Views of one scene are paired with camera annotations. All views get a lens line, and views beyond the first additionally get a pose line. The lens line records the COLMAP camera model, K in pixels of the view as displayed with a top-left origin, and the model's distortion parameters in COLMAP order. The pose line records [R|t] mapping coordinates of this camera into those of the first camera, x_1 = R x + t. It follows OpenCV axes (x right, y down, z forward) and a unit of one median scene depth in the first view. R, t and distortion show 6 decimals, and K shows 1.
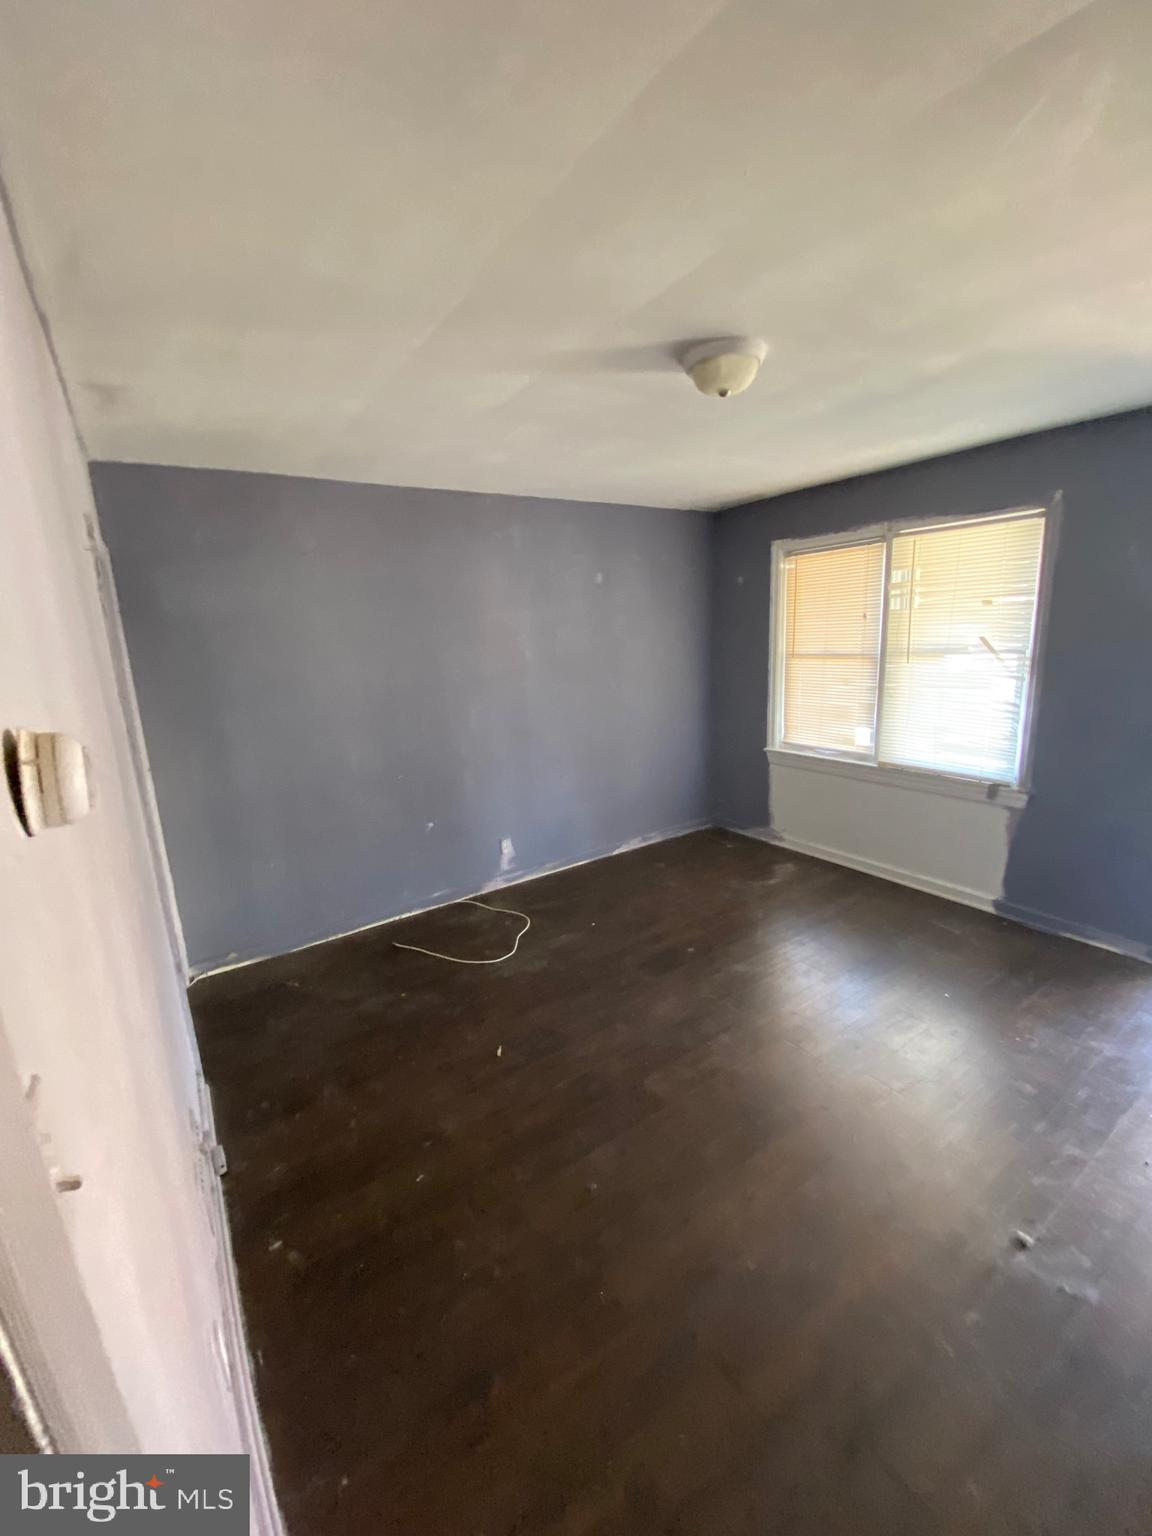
lens RADIAL K [[627.3, 0, 583.0], [0, 627.3, 770.5], [0, 0, 1]] dist [0.008179, -0.016587]
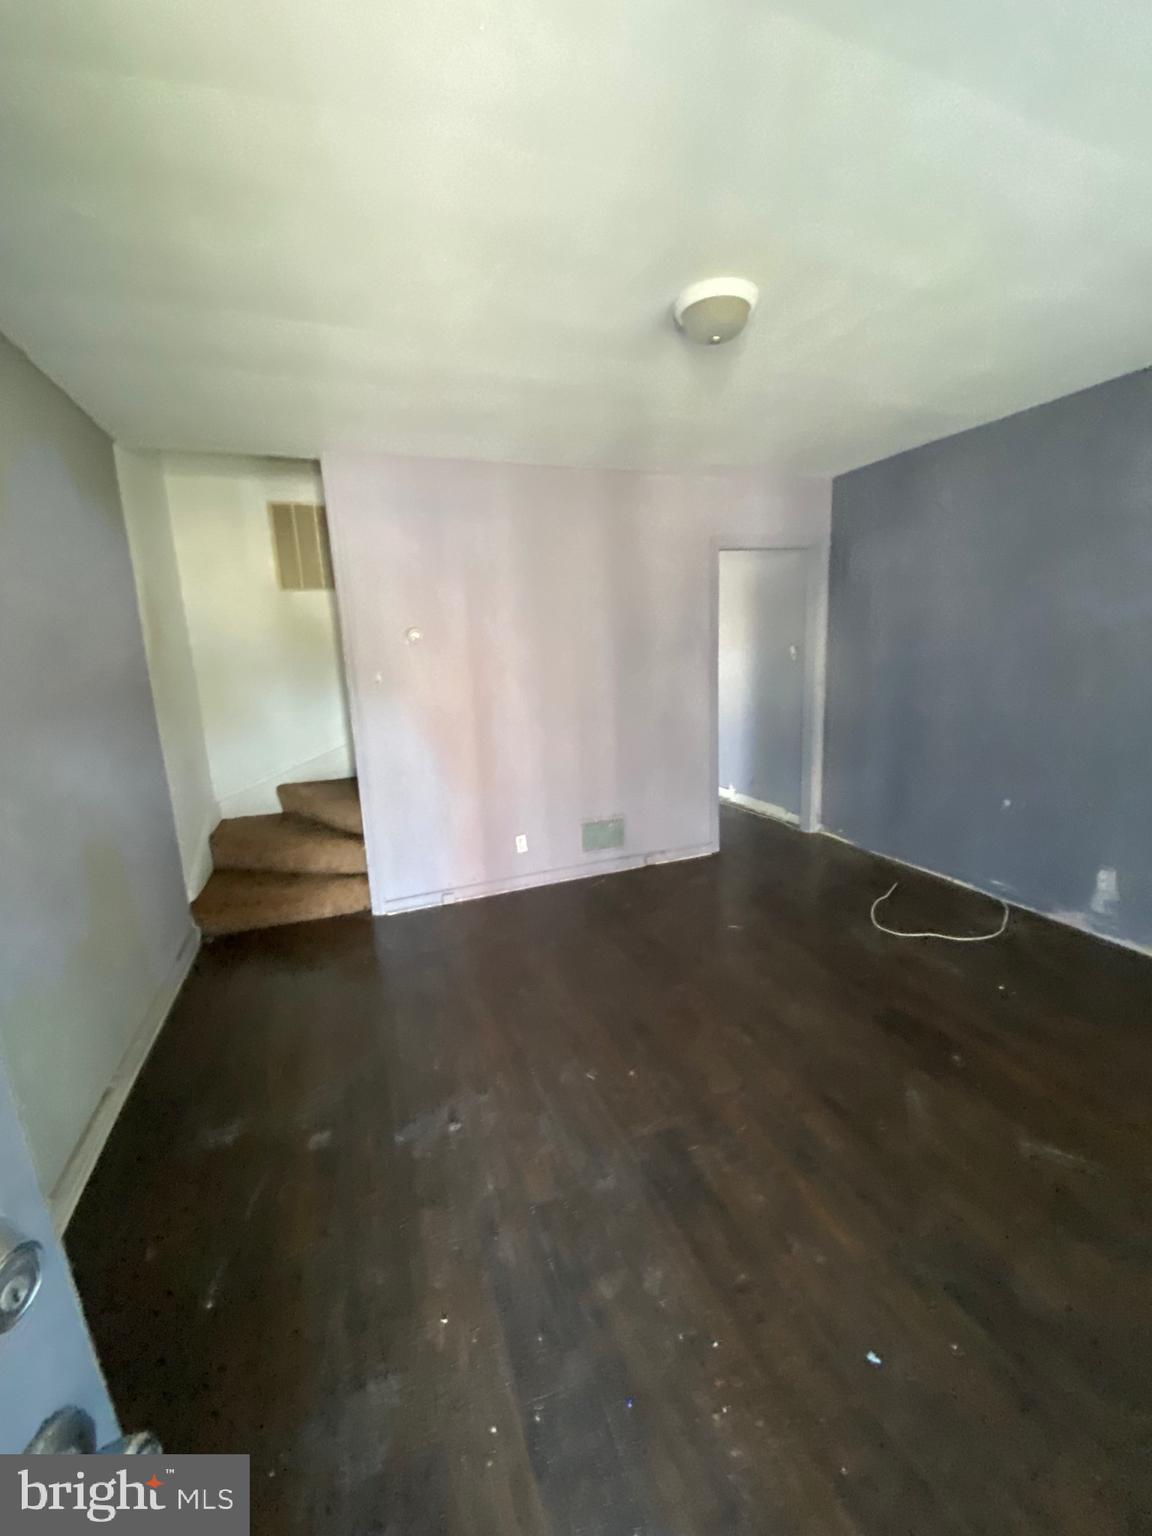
lens RADIAL K [[627.3, 0, 583.0], [0, 627.3, 770.5], [0, 0, 1]] dist [0.008179, -0.016587]
pose [[-0.239471, 0.252821, -0.937409, 0.703379], [-0.156421, 0.942842, 0.294246, -0.121611], [0.958220, 0.217094, -0.186237, 0.582796]]
